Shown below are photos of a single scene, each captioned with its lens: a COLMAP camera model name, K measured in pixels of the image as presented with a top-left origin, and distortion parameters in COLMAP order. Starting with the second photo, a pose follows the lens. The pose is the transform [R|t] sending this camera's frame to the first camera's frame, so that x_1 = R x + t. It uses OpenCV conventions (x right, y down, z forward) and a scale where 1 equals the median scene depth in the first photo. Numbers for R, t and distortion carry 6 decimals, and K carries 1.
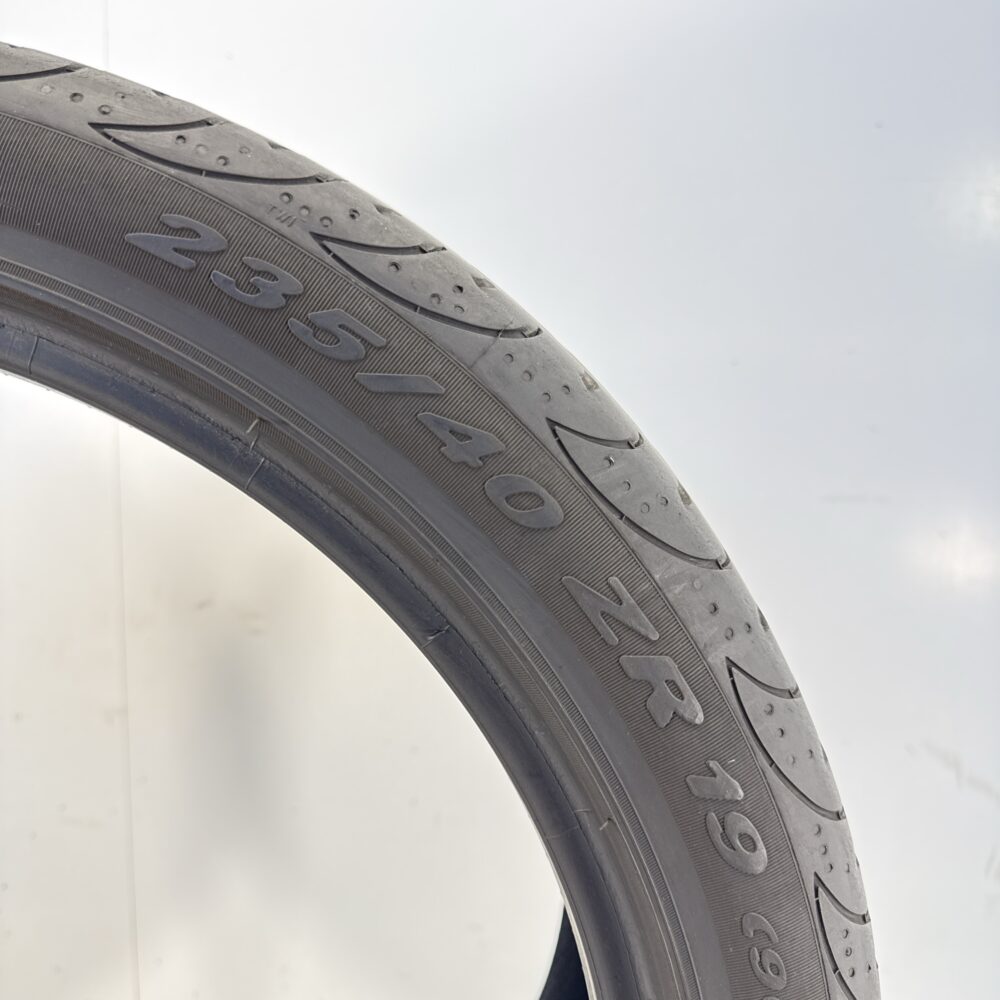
lens RADIAL K [[978.1, 0, 500.0], [0, 978.1, 500.0], [0, 0, 1]] dist [0.107710, -0.291627]
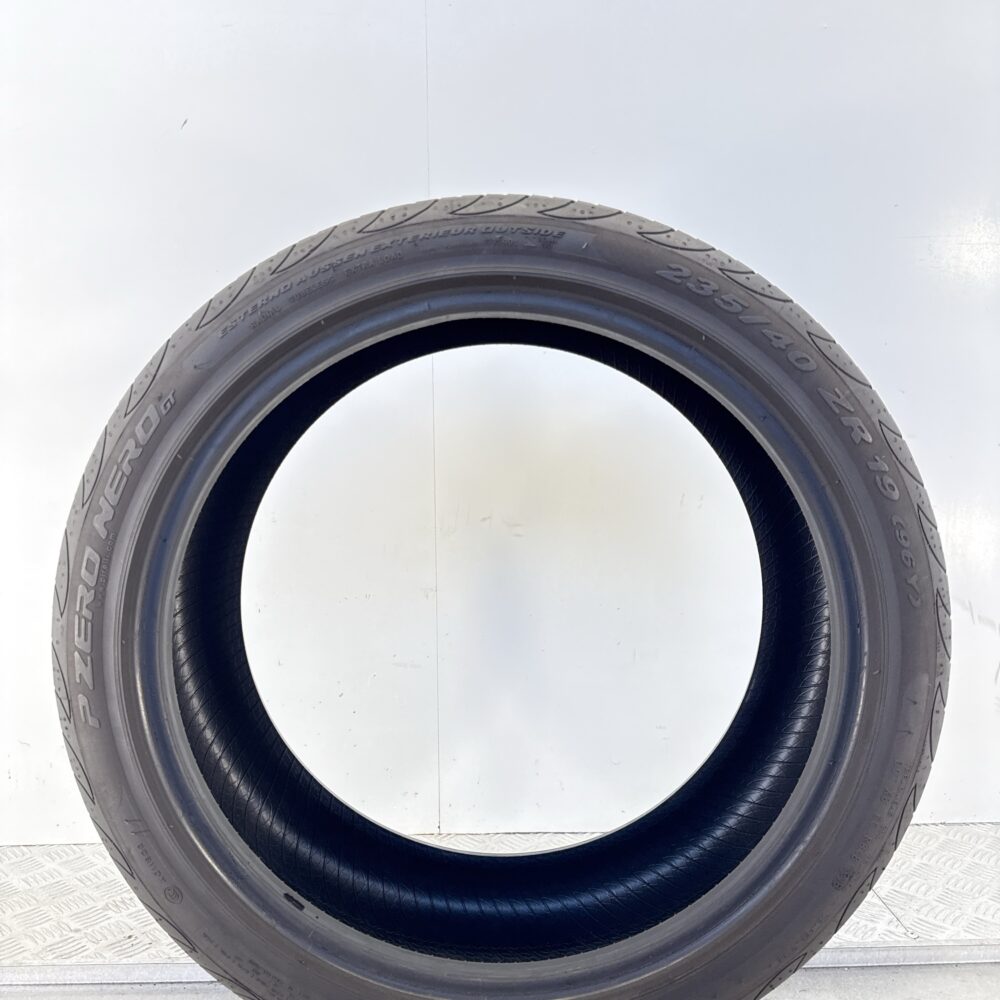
lens RADIAL K [[978.1, 0, 500.0], [0, 978.1, 500.0], [0, 0, 1]] dist [0.107710, -0.291627]
pose [[0.998803, -0.048784, -0.003553, -0.810438], [0.048550, 0.997604, -0.049283, 0.473360], [0.005949, 0.049051, 0.998779, -1.691670]]
